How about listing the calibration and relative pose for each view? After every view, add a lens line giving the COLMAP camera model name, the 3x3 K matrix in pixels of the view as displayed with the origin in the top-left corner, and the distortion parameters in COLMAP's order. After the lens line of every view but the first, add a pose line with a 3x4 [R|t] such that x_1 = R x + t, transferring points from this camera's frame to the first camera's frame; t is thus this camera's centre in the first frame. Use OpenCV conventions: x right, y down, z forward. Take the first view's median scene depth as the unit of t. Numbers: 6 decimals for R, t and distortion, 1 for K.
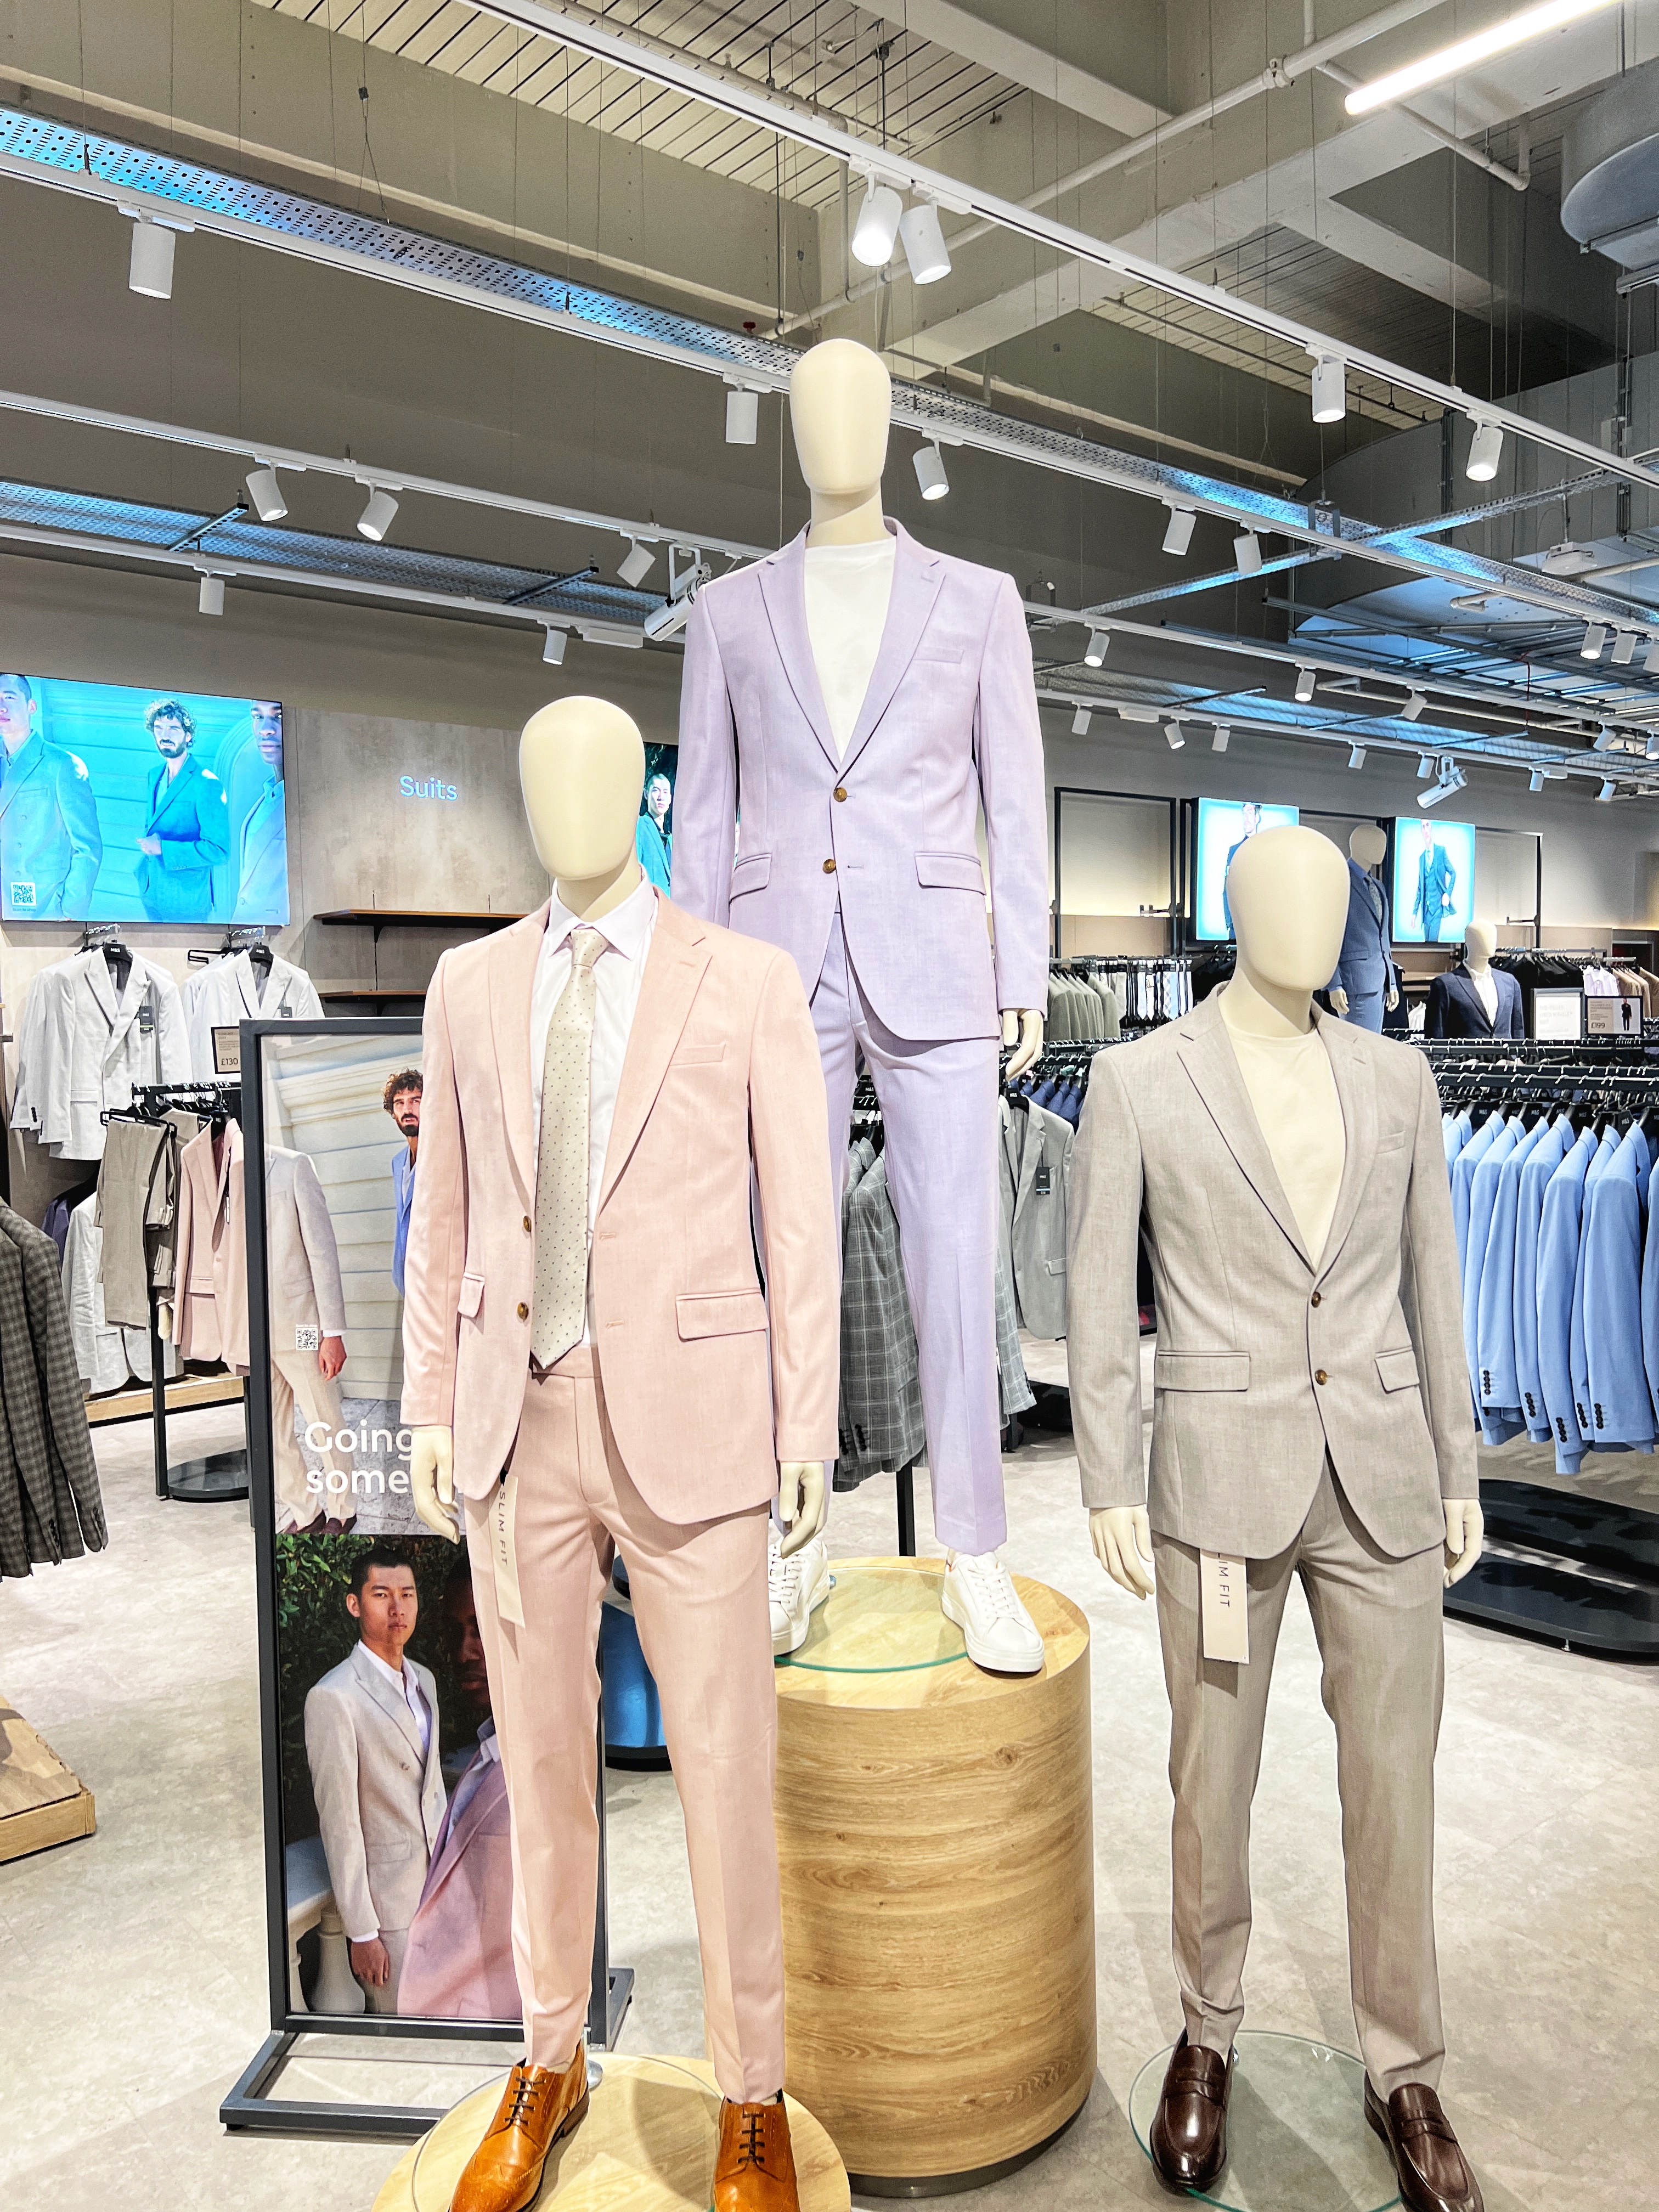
lens RADIAL K [[1673.2, 0, 829.5], [0, 1673.2, 1106.0], [0, 0, 1]] dist [0.081054, -0.056063]
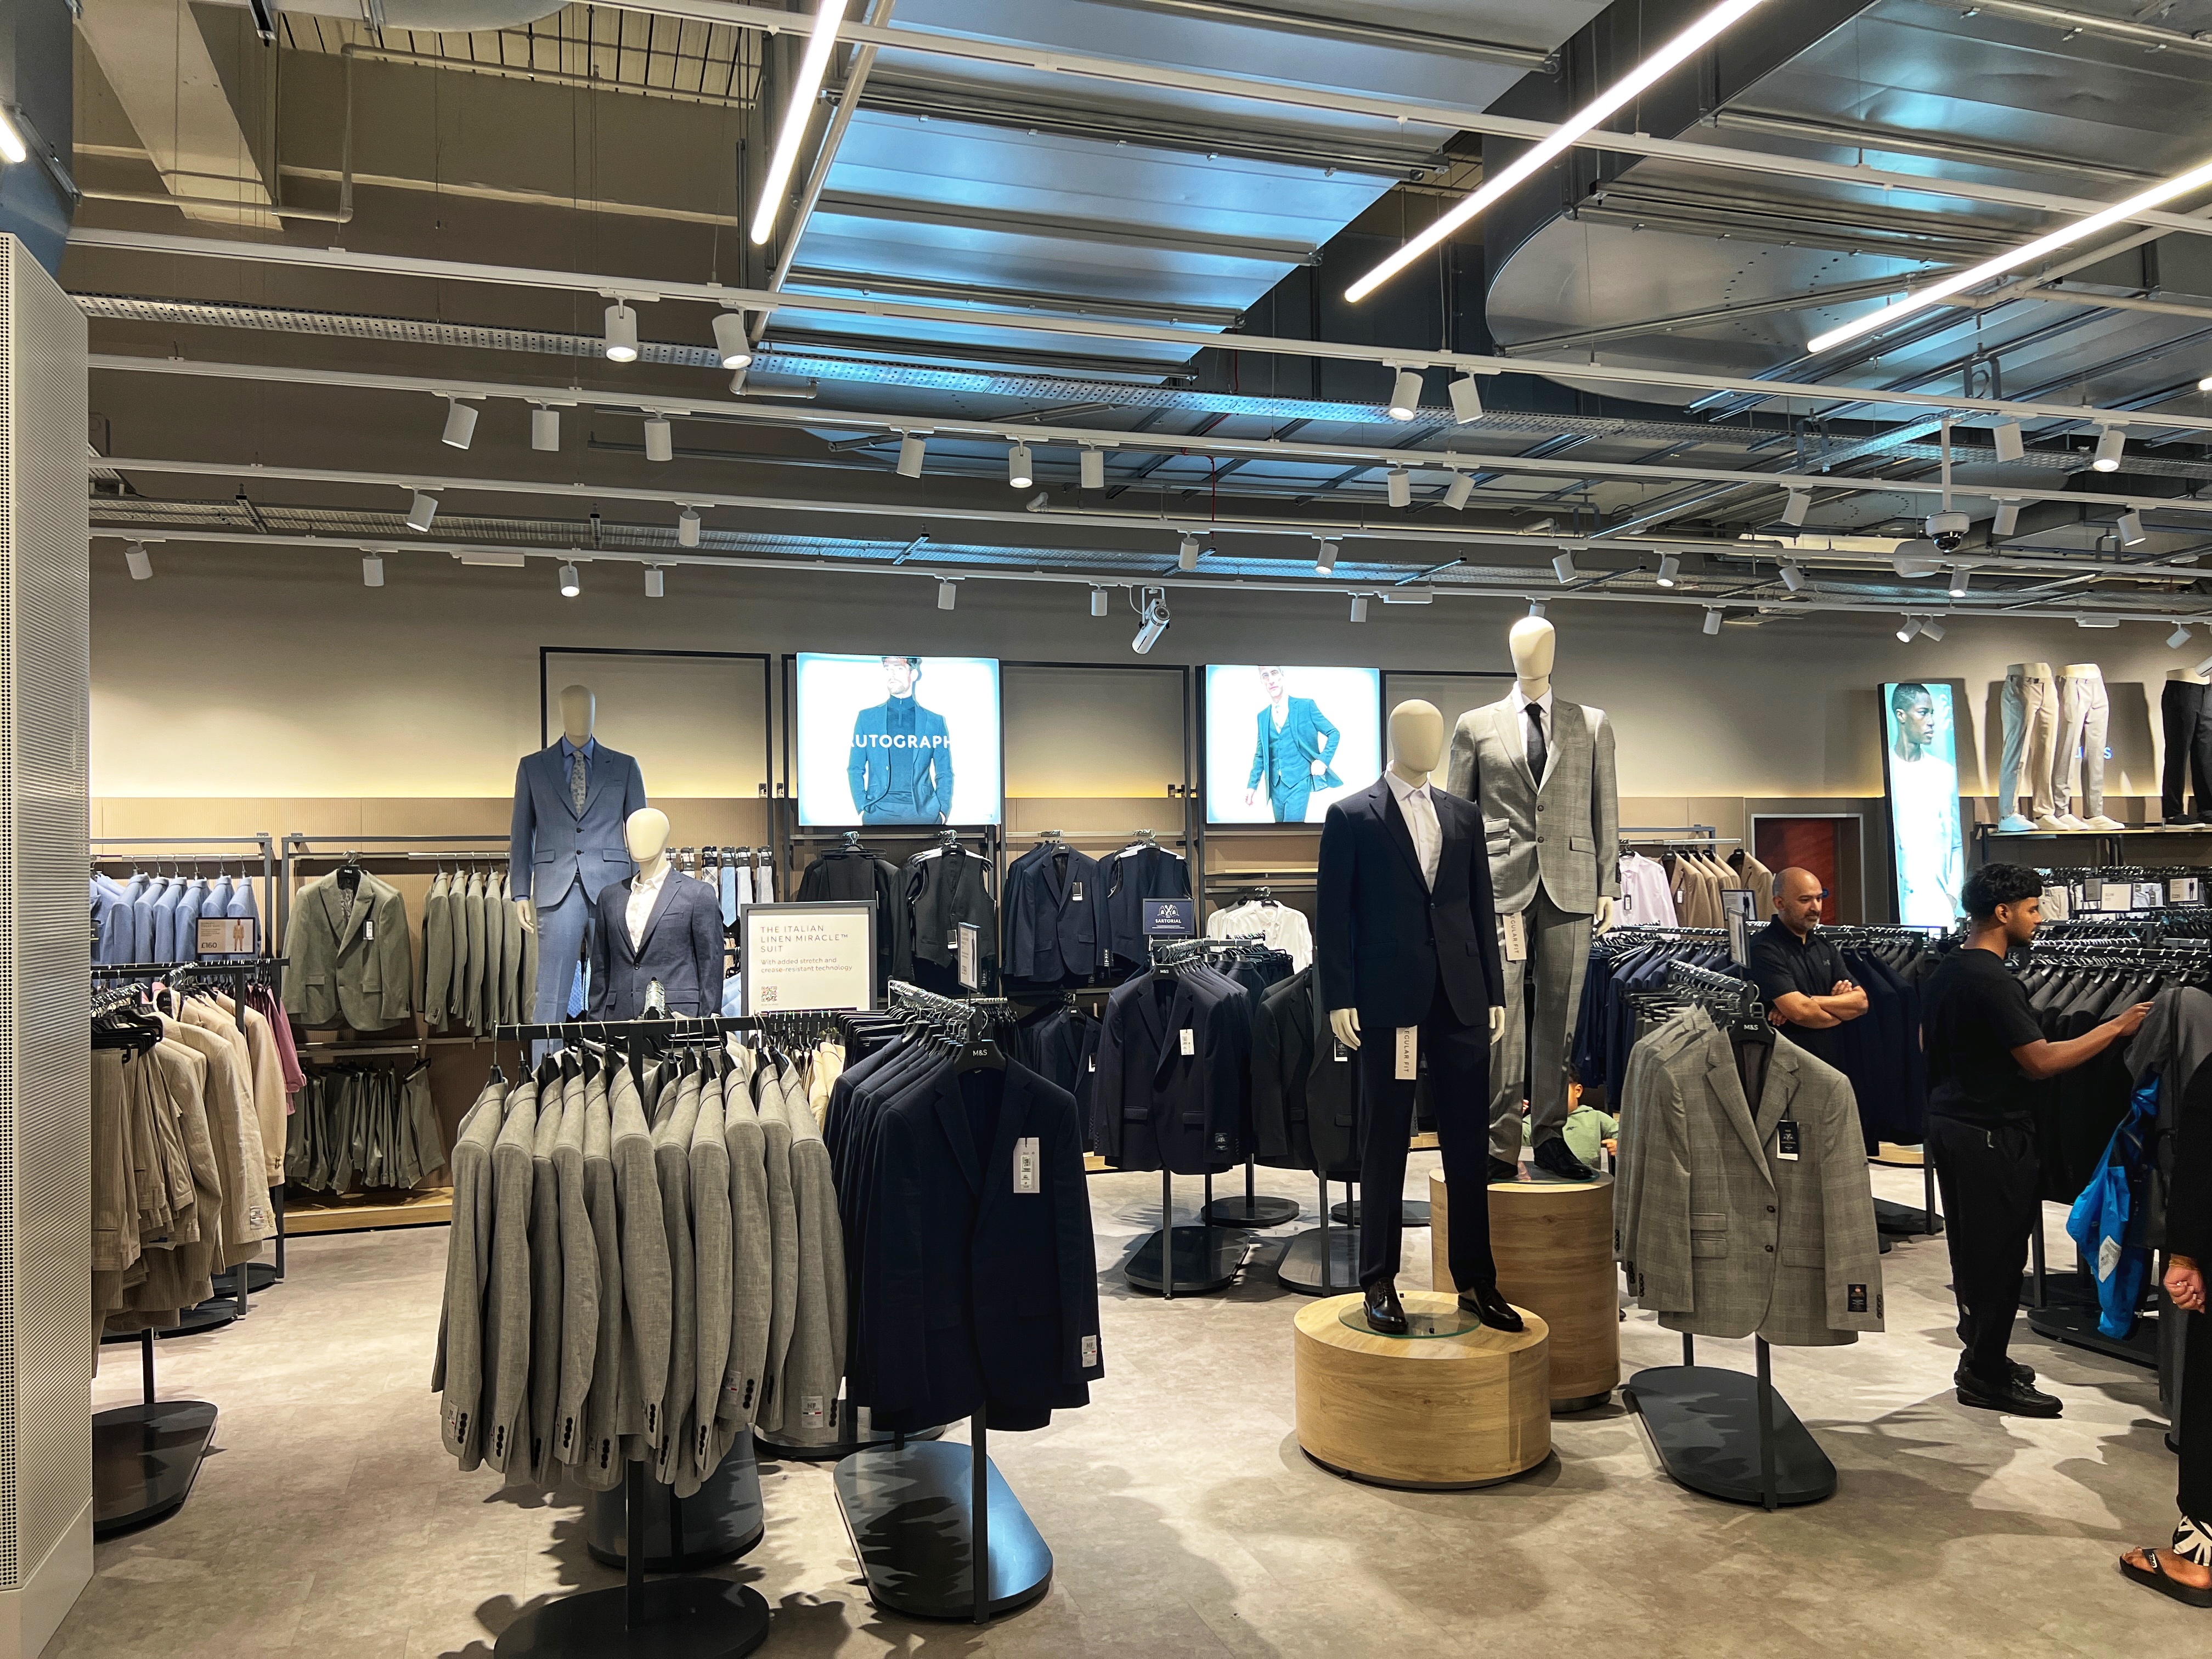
lens RADIAL K [[1661.0, 0, 1092.4], [0, 1661.0, 852.0], [0, 0, 1]] dist [0.094978, 0.002820]
pose [[0.925930, 0.004253, -0.377672, 0.650486], [-0.027760, 0.997998, -0.056819, -0.045209], [0.376675, 0.063095, 0.924194, 0.315997]]
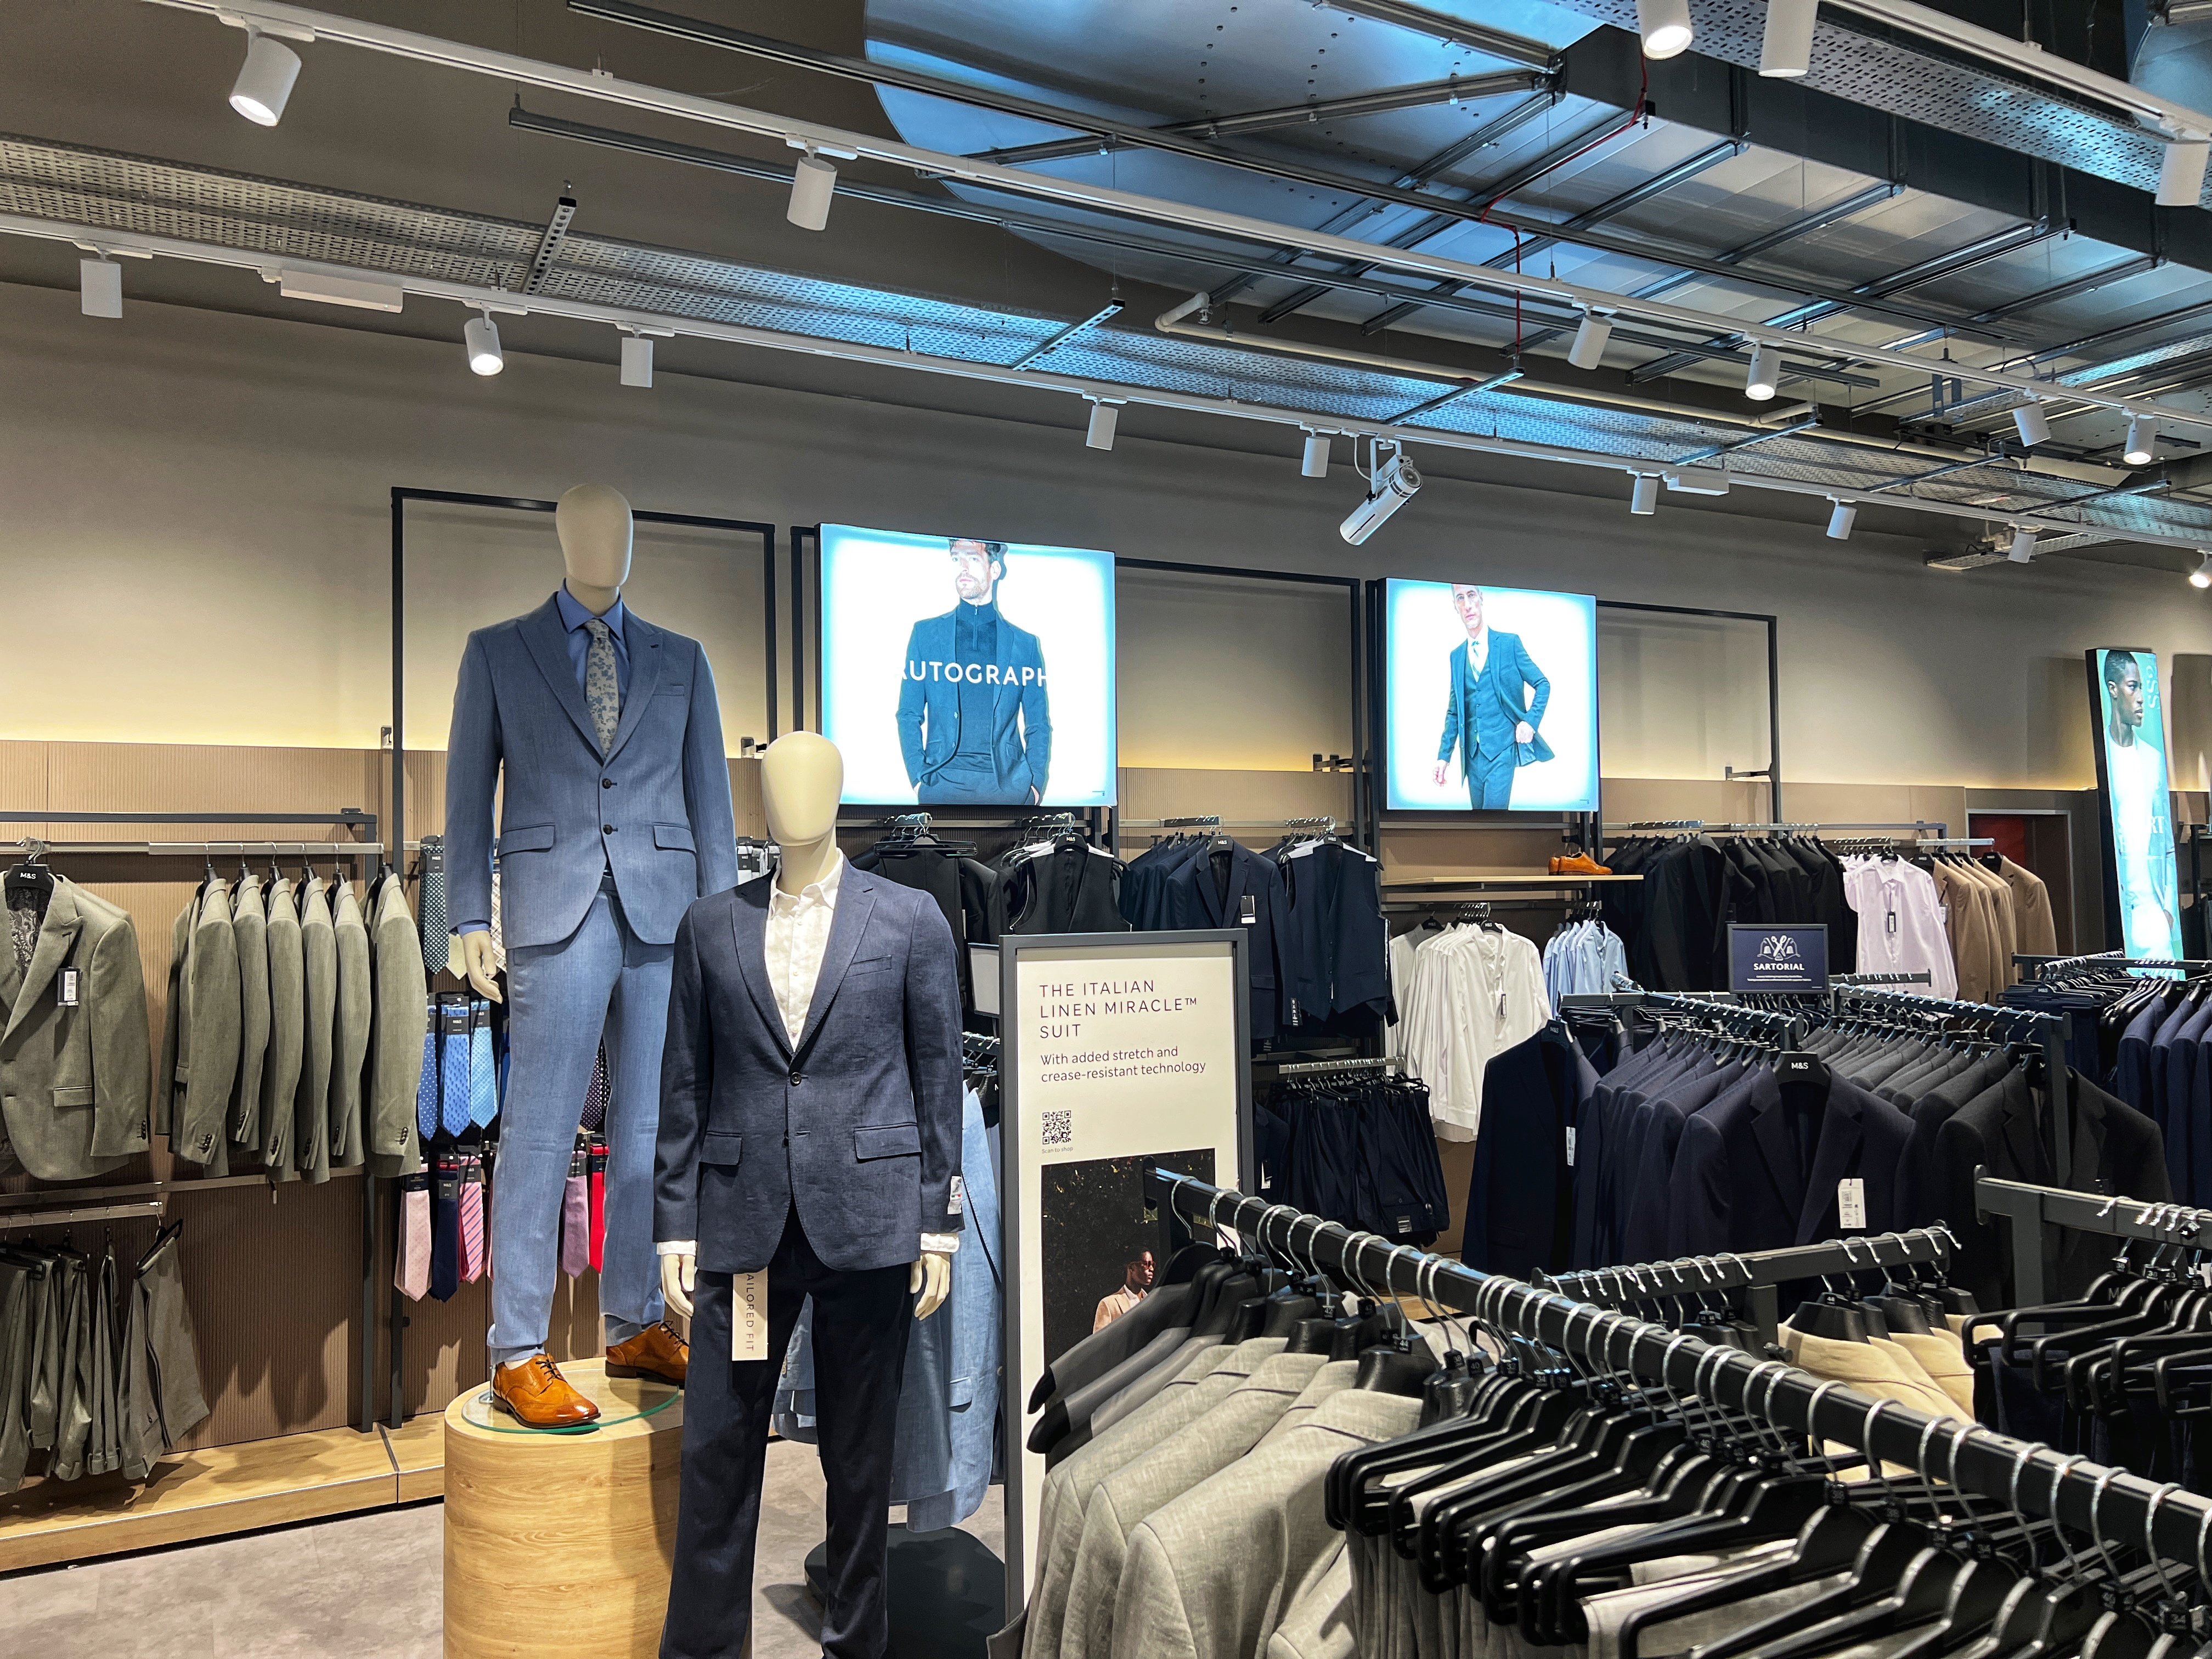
lens RADIAL K [[1673.2, 0, 1106.0], [0, 1673.2, 829.5], [0, 0, 1]] dist [0.081054, -0.056063]
pose [[0.980447, 0.000049, -0.196782, 0.398279], [-0.017220, 0.996185, -0.085551, -0.050919], [0.196027, 0.087267, 0.976708, 0.533845]]
